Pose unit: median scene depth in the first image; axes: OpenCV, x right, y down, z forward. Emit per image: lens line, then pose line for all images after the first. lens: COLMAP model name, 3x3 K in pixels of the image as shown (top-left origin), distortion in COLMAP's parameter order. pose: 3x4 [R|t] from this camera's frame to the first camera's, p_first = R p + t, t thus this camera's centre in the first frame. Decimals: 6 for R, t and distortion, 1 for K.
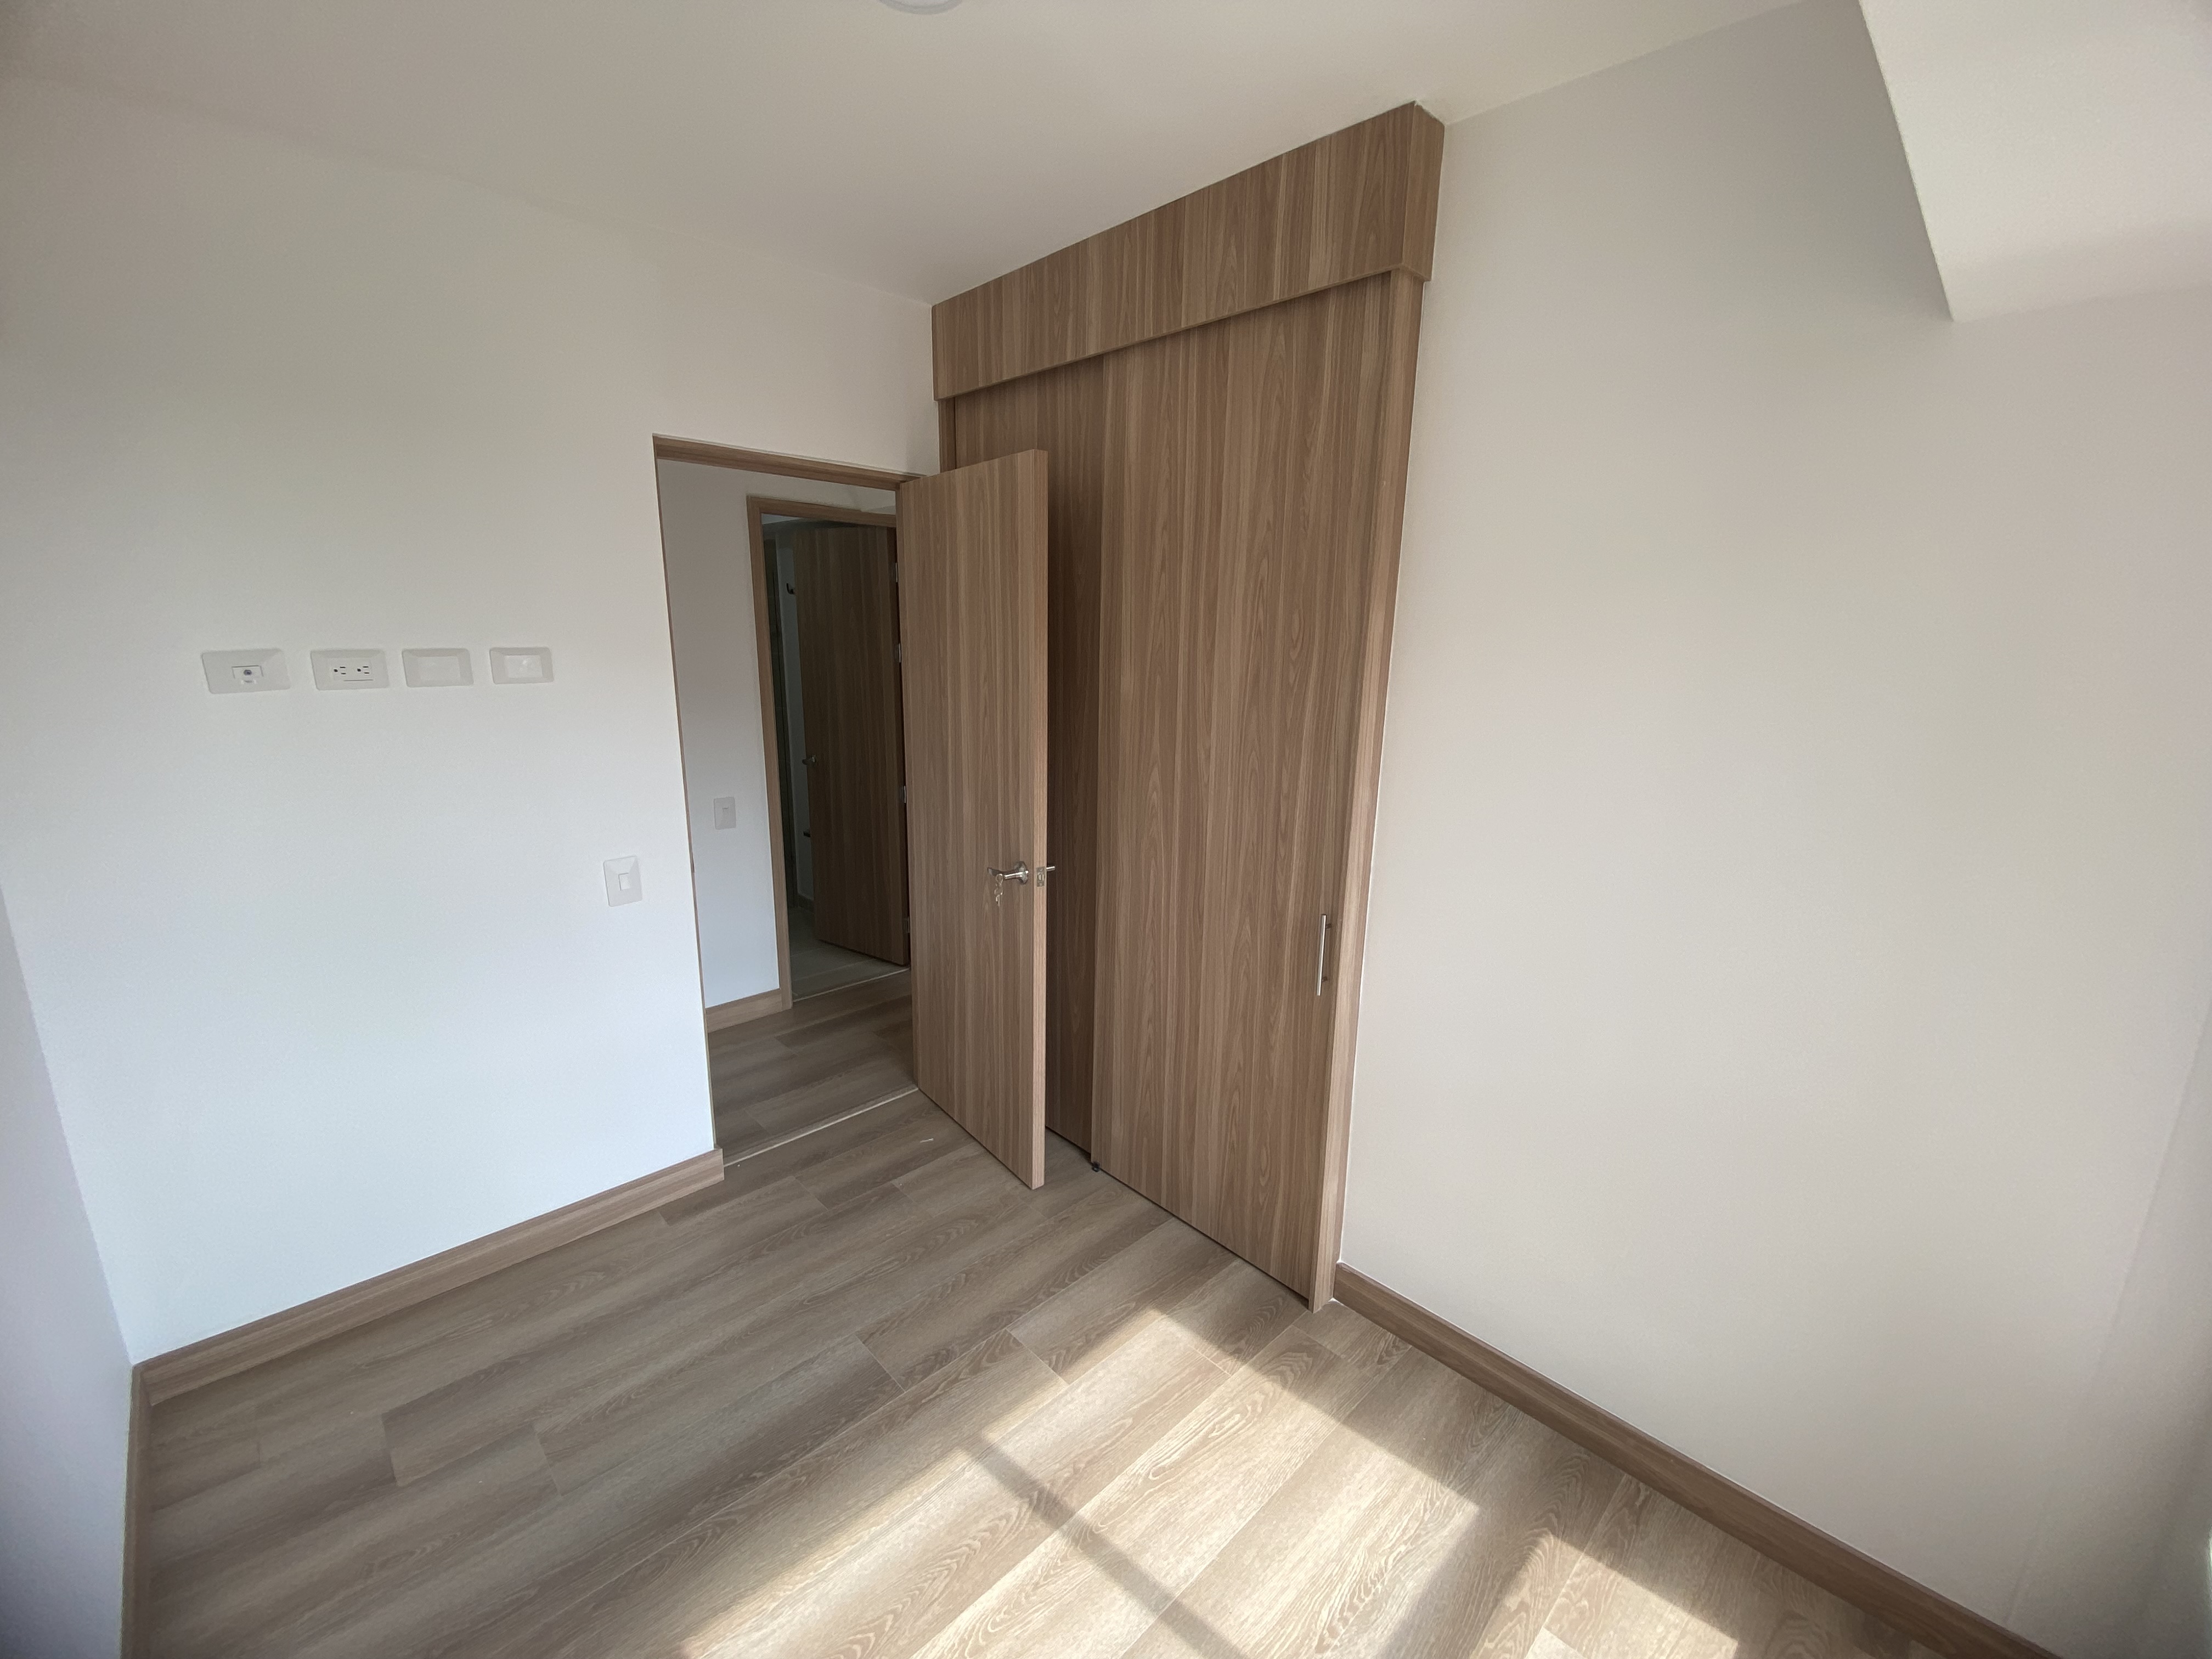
lens RADIAL K [[897.1, 0, 1096.9], [0, 897.1, 817.8], [0, 0, 1]] dist [0.083731, -0.044843]
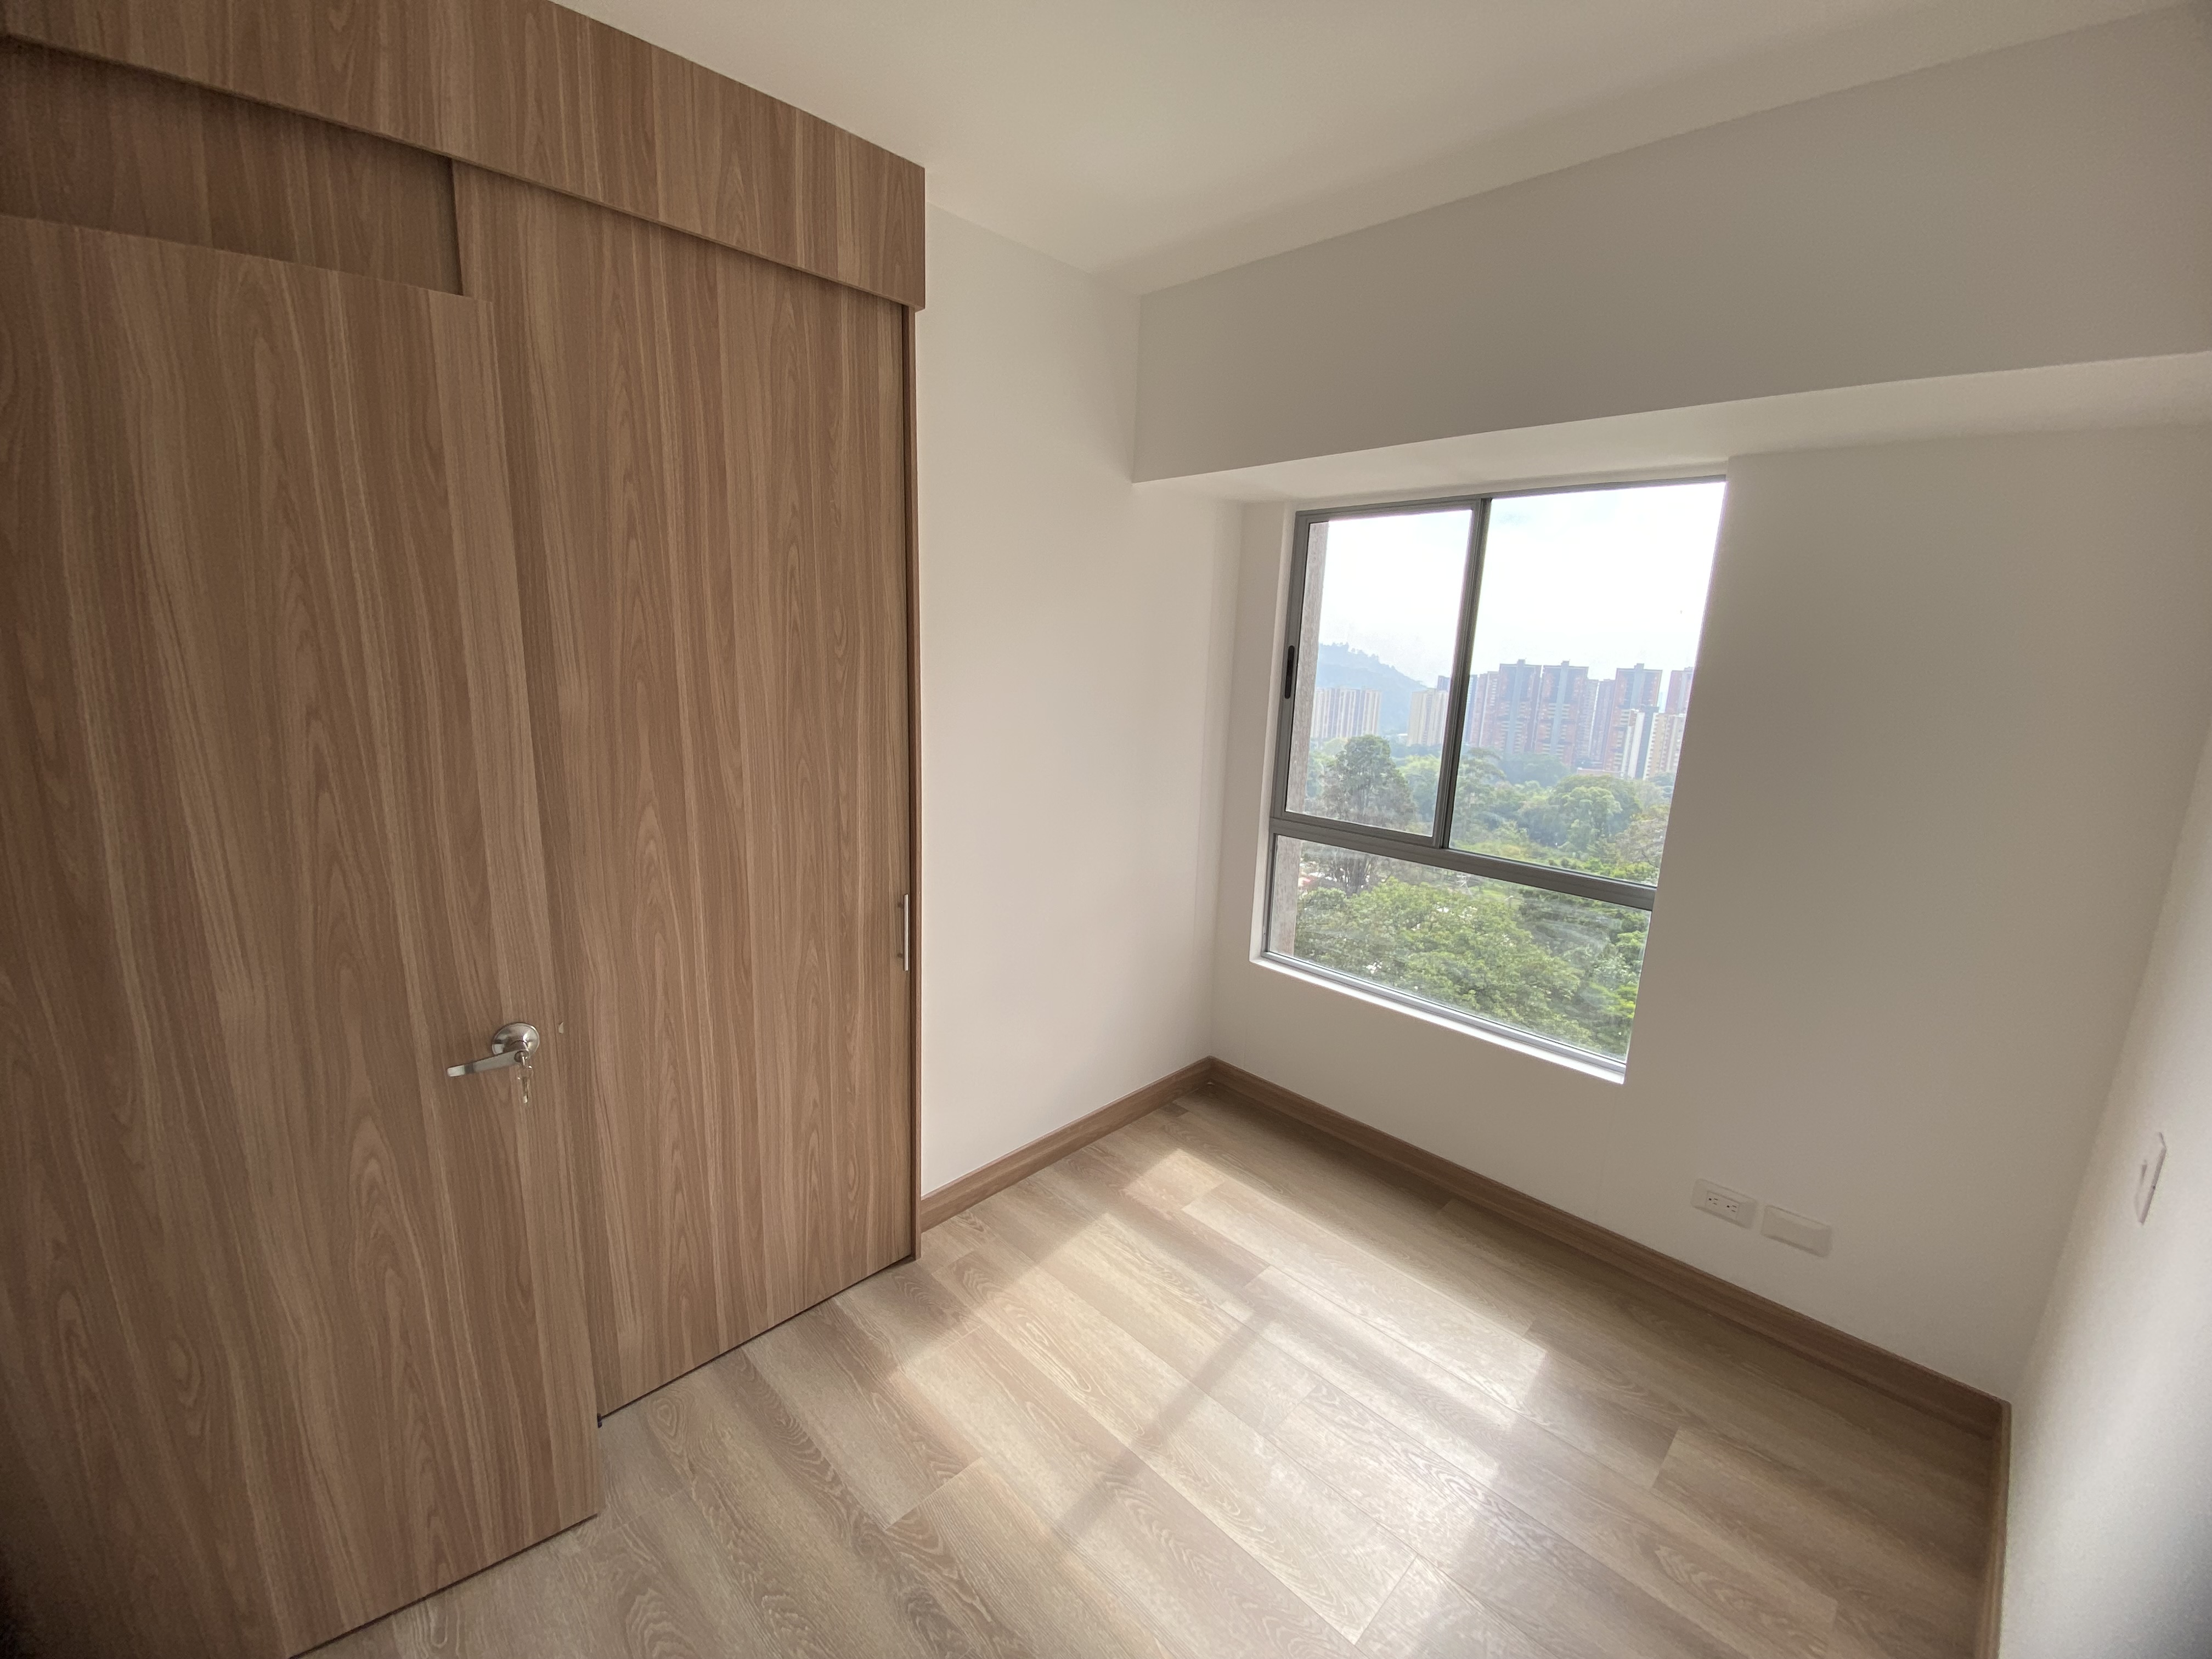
lens RADIAL K [[897.1, 0, 1096.9], [0, 897.1, 817.8], [0, 0, 1]] dist [0.083731, -0.044843]
pose [[0.011329, -0.216075, 0.976311, -0.750788], [0.178964, 0.961047, 0.210620, -0.160896], [-0.983790, 0.172338, 0.049558, 0.693742]]
